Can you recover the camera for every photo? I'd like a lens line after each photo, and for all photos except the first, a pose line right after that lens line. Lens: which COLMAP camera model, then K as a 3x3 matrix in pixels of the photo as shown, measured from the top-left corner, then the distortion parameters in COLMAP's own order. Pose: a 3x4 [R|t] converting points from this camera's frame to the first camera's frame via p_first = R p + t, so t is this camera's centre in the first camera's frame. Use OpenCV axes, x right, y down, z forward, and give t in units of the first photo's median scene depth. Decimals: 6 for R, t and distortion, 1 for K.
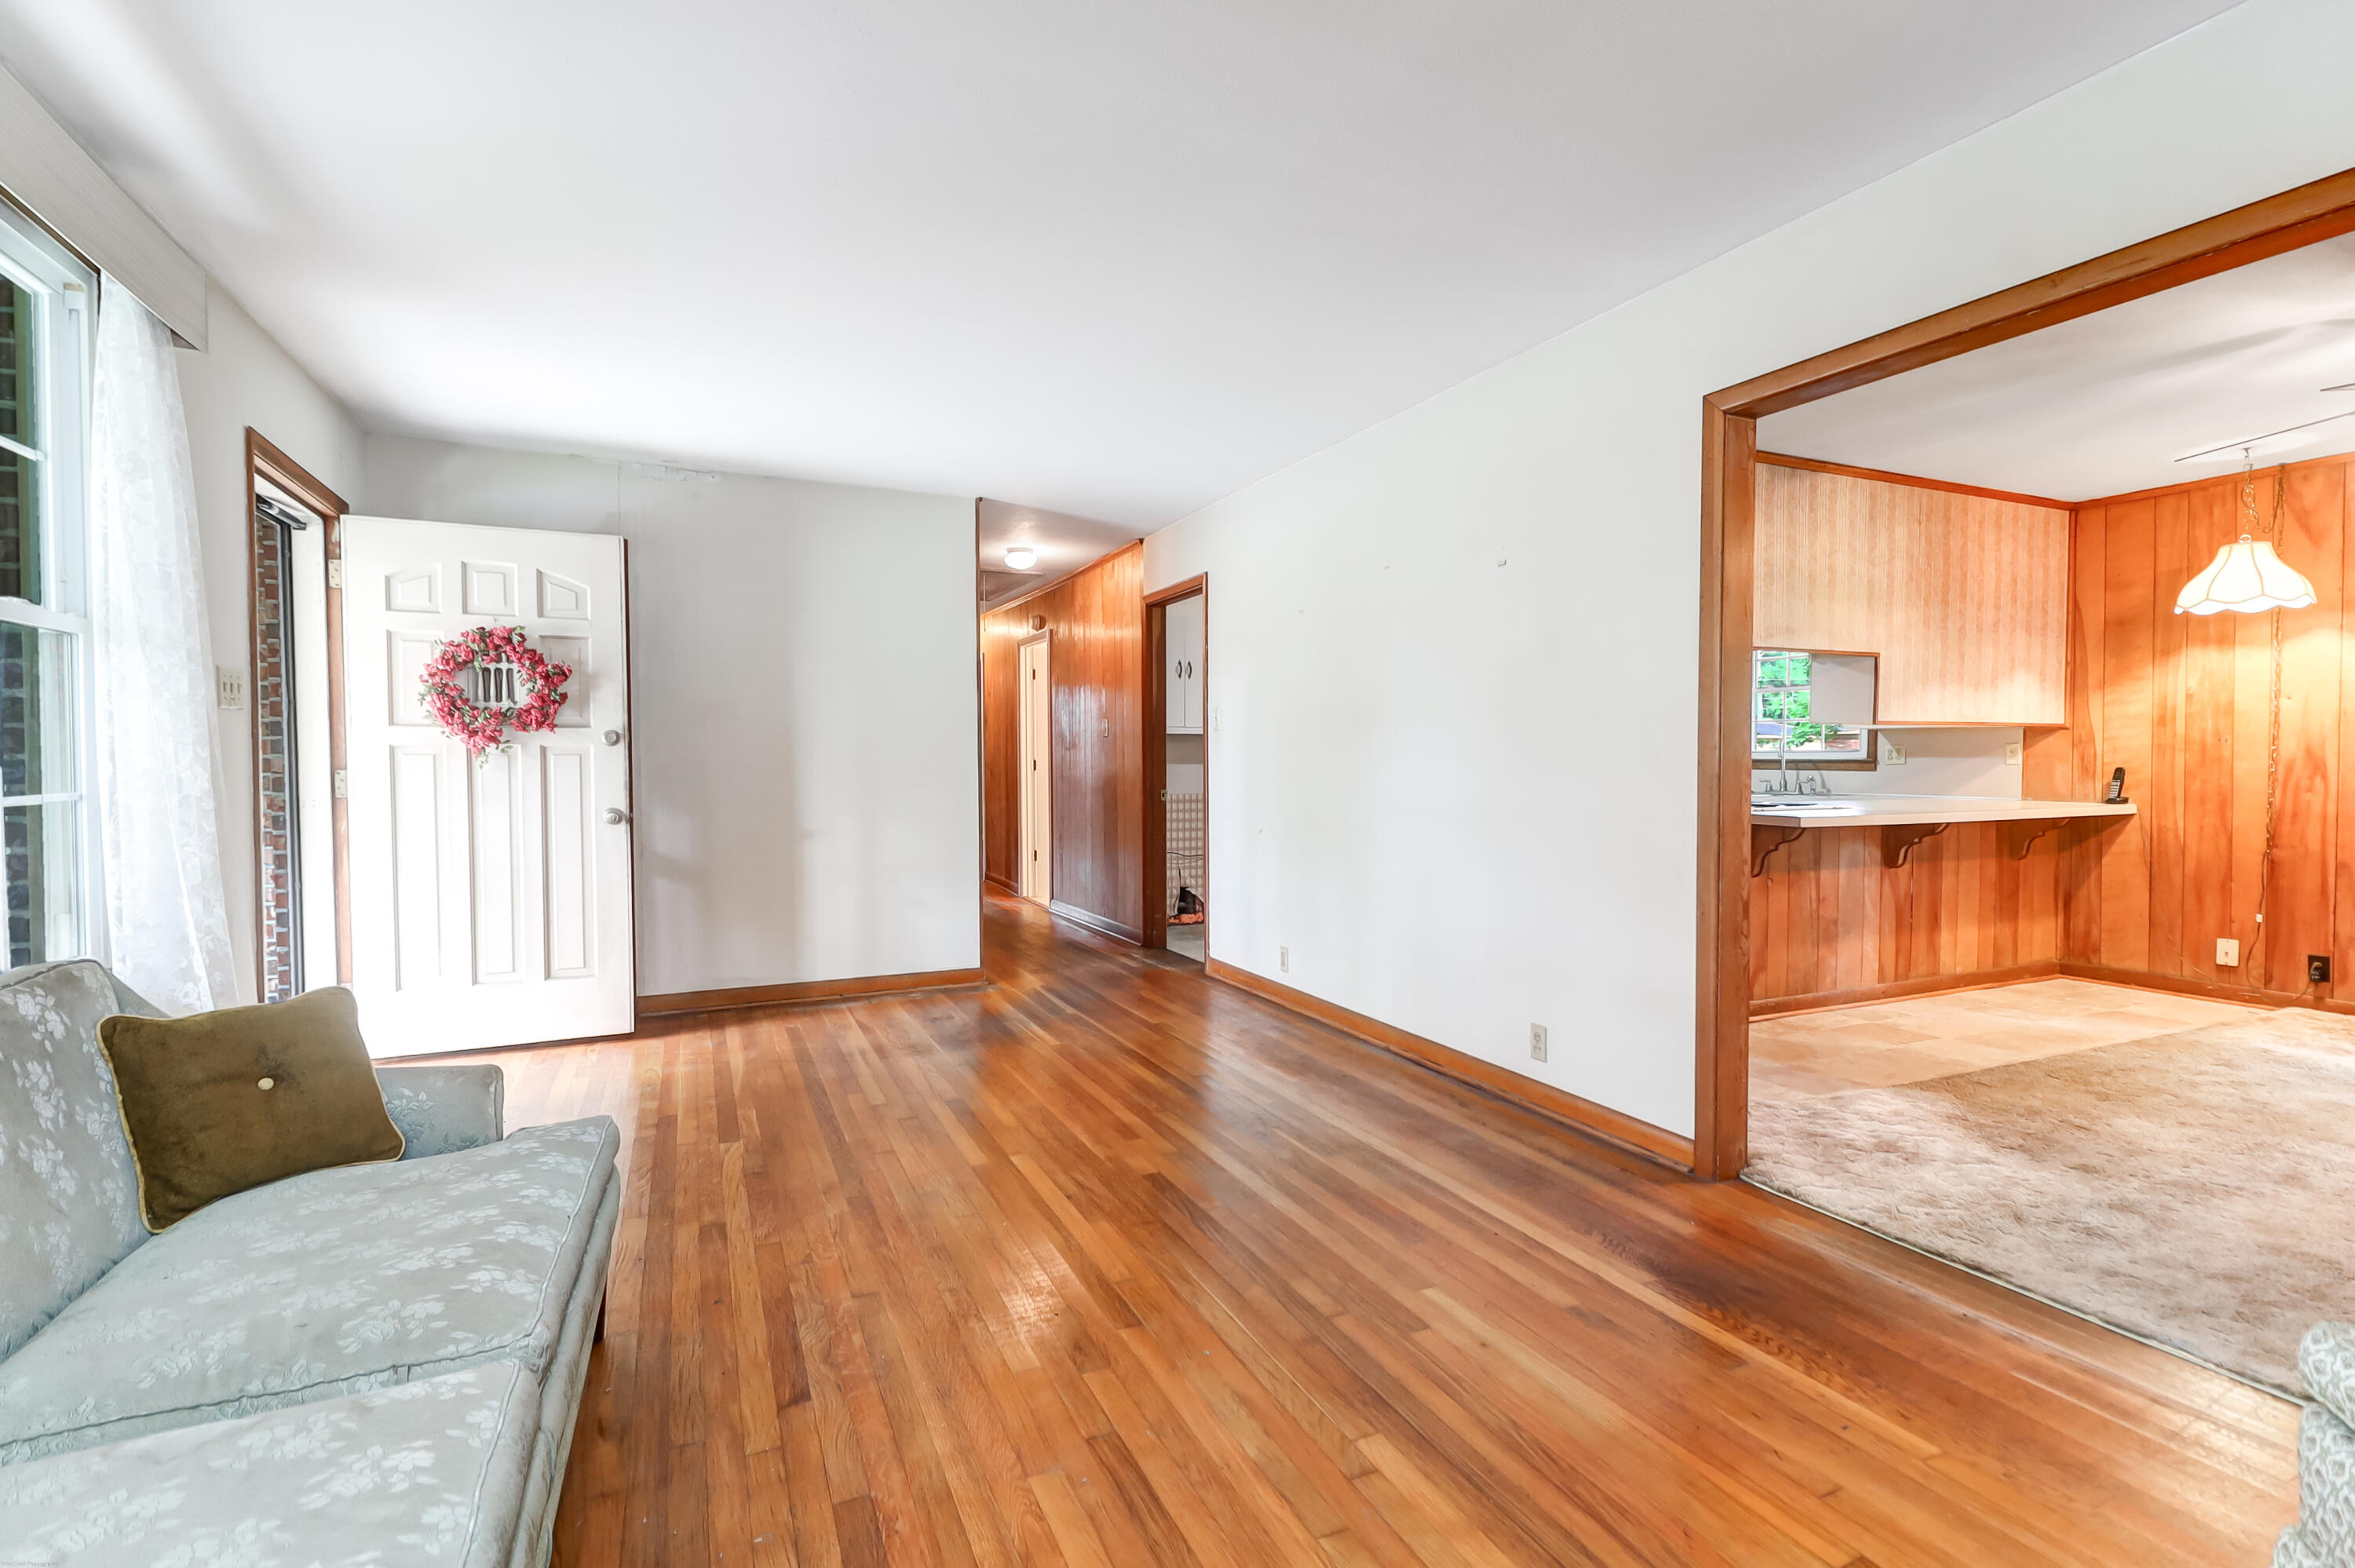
lens RADIAL K [[1081.4, 0, 1176.8], [0, 1081.4, 784.4], [0, 0, 1]] dist [0.003233, 0.000091]
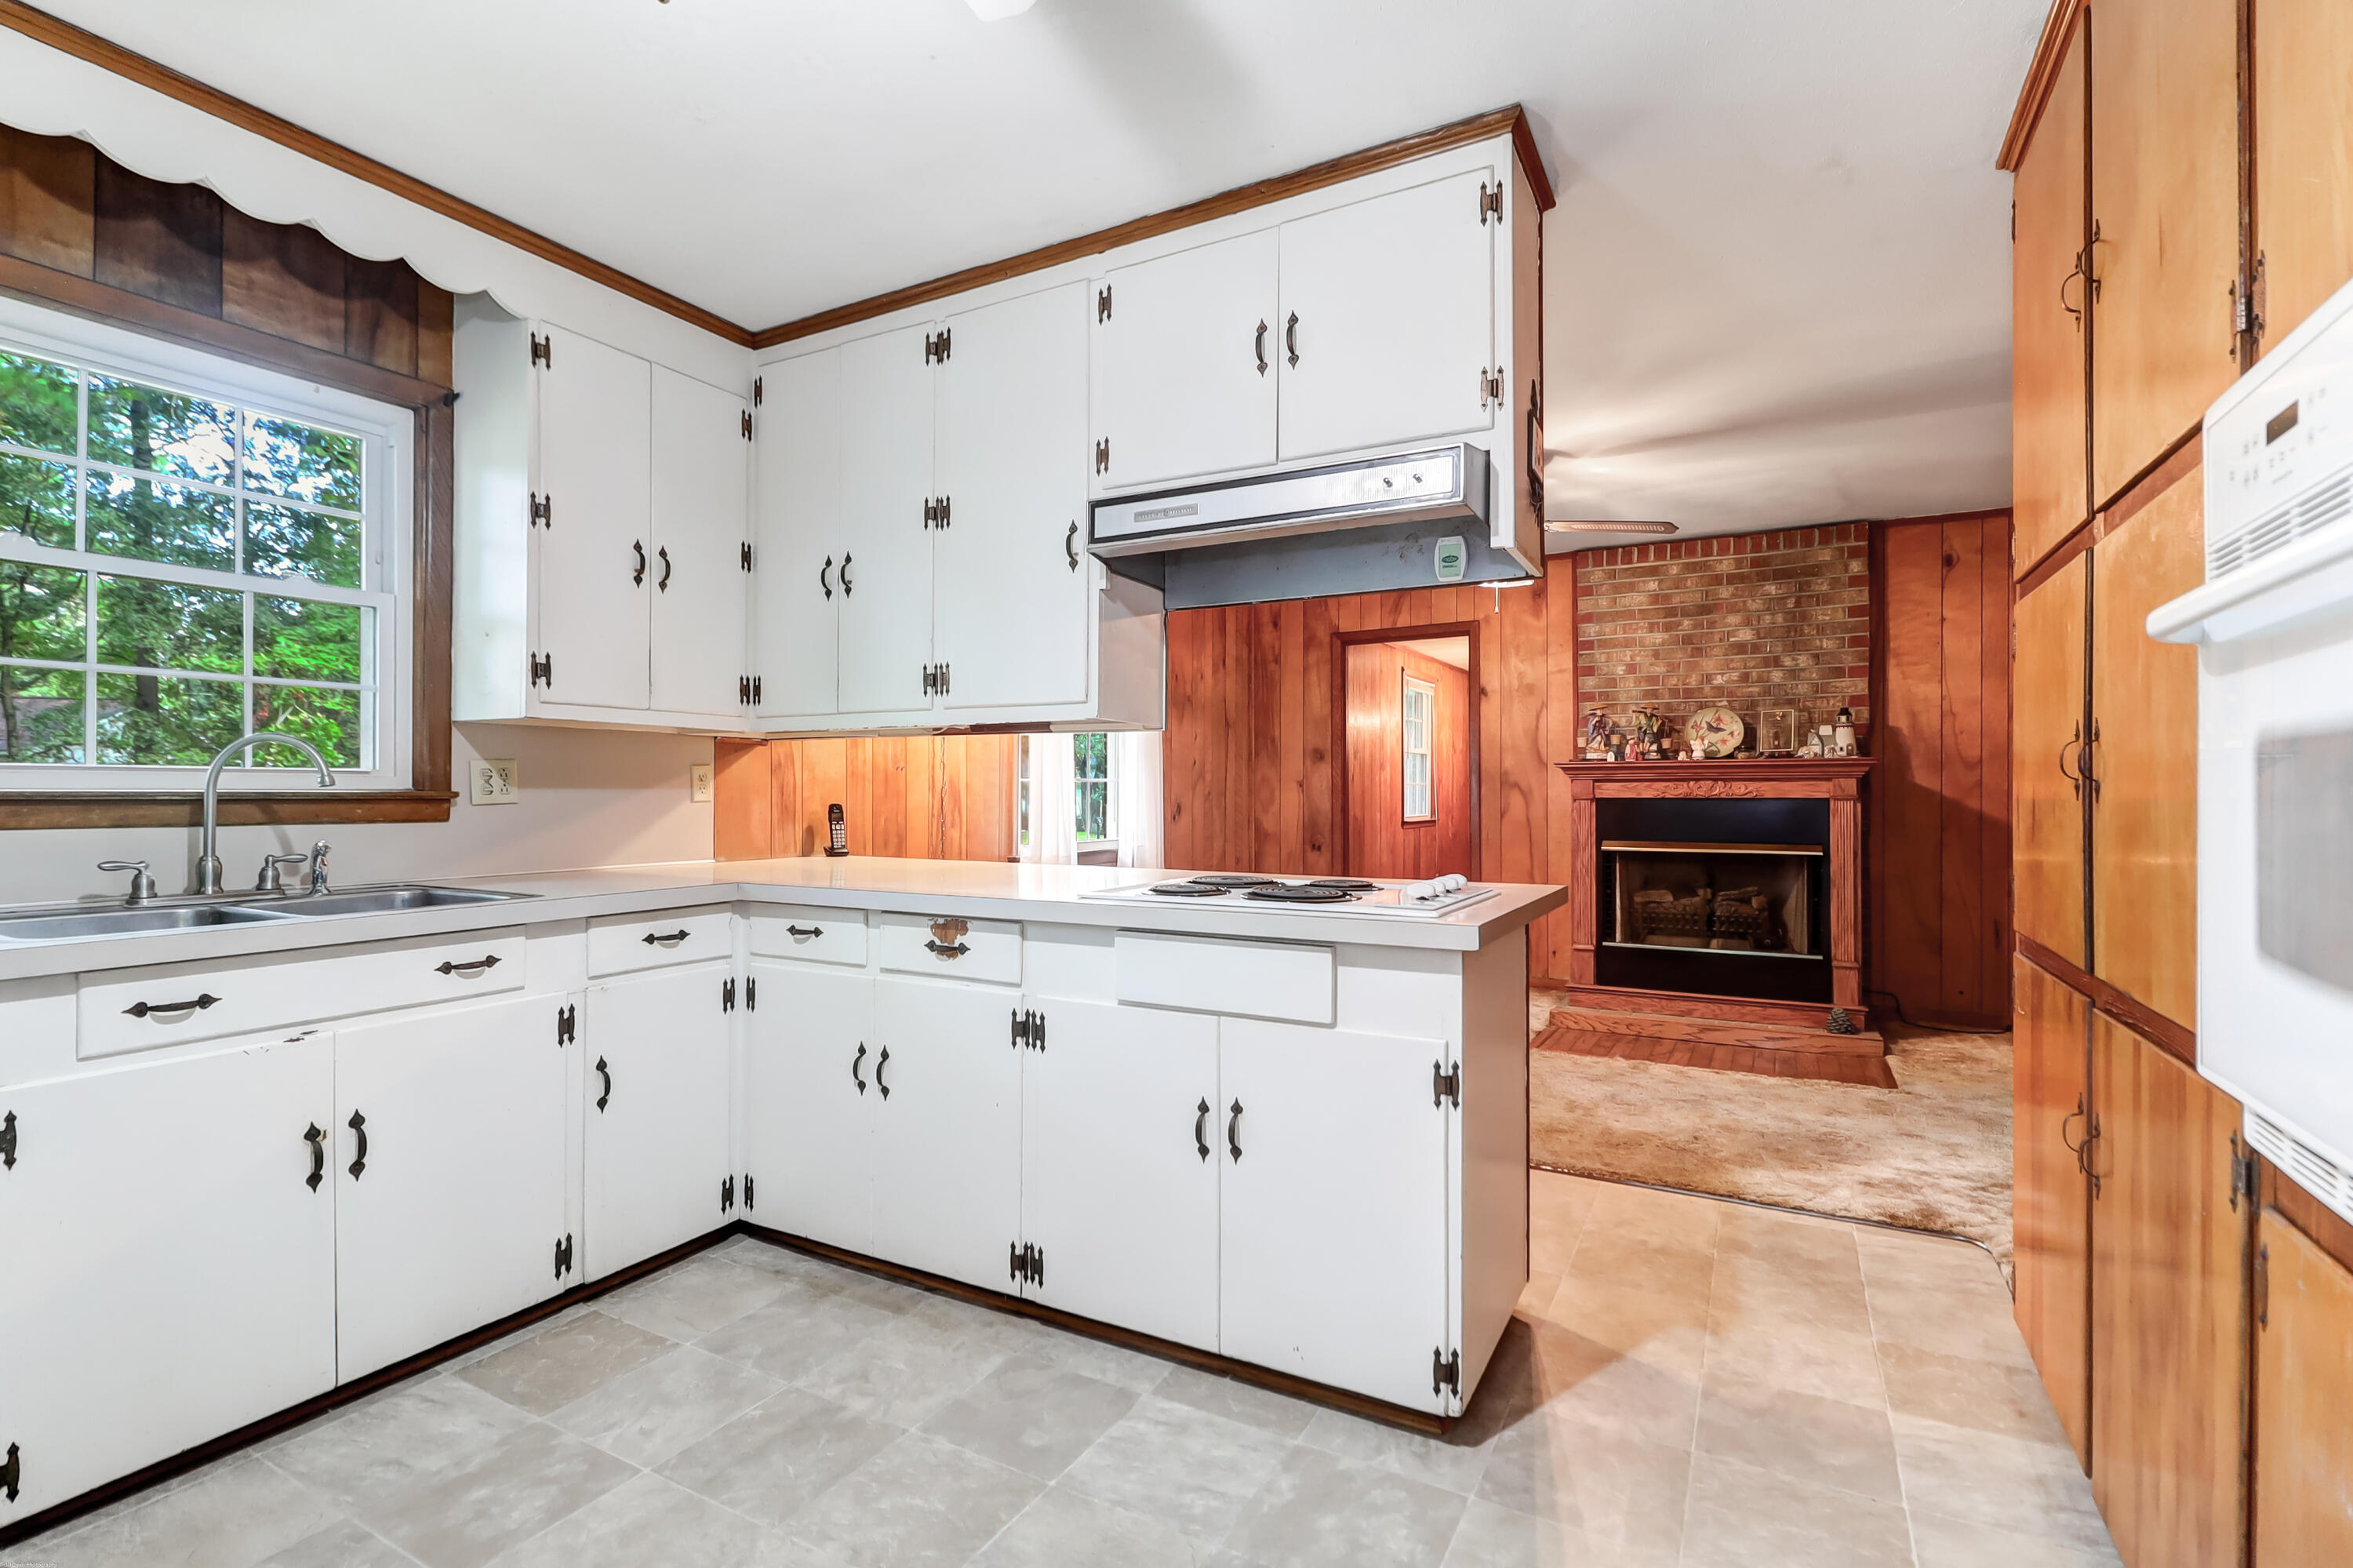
lens RADIAL K [[1080.7, 0, 1176.3], [0, 1080.7, 787.5], [0, 0, 1]] dist [0.003233, 0.000091]
pose [[-0.594149, 0.002351, 0.804352, 0.193264], [0.018890, 0.999761, 0.011031, -0.033398], [-0.804133, 0.021748, -0.594051, 1.391307]]
